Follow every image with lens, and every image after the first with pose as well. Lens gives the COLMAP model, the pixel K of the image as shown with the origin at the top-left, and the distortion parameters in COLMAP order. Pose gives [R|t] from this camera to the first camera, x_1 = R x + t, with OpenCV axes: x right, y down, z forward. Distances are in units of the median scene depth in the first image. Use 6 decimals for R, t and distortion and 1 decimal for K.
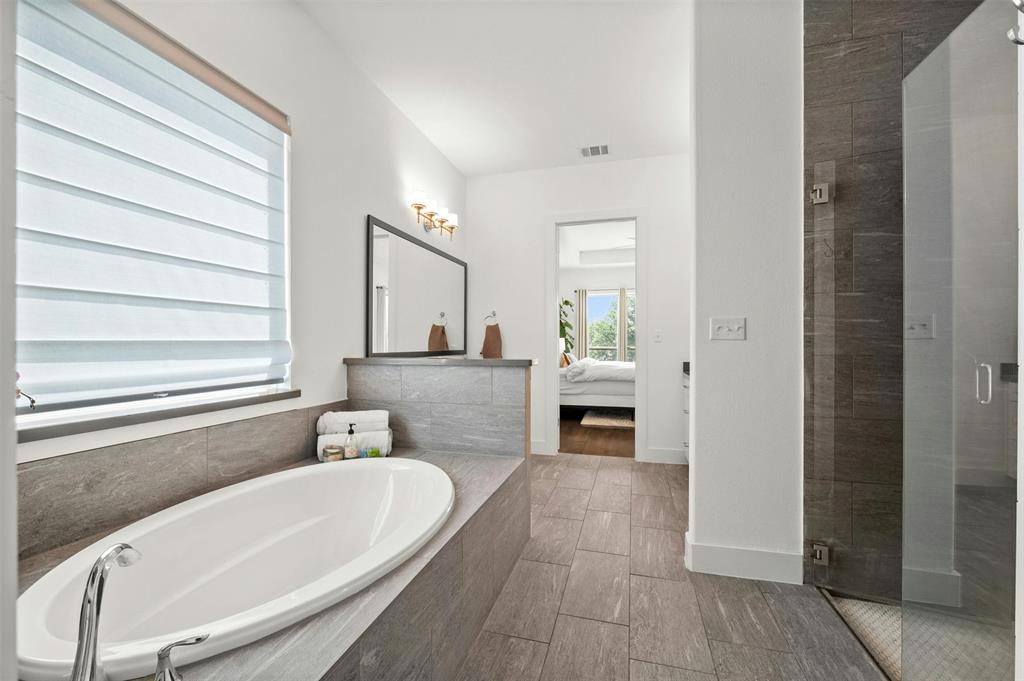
lens RADIAL K [[459.7, 0, 511.7], [0, 459.7, 342.7], [0, 0, 1]] dist [-0.001180, -0.000148]
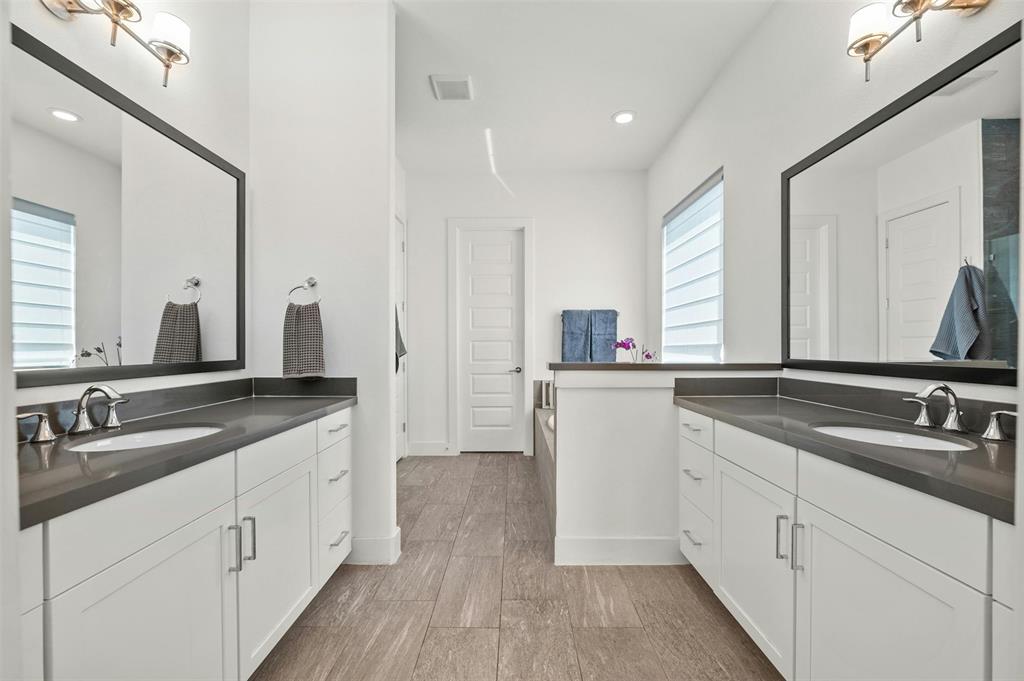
lens RADIAL K [[459.7, 0, 511.7], [0, 459.7, 342.7], [0, 0, 1]] dist [-0.001180, -0.000148]
pose [[-0.969049, 0.000722, -0.246866, 0.367375], [0.003561, 0.999933, -0.011055, 0.006351], [0.246841, -0.011592, -0.968987, 1.975315]]
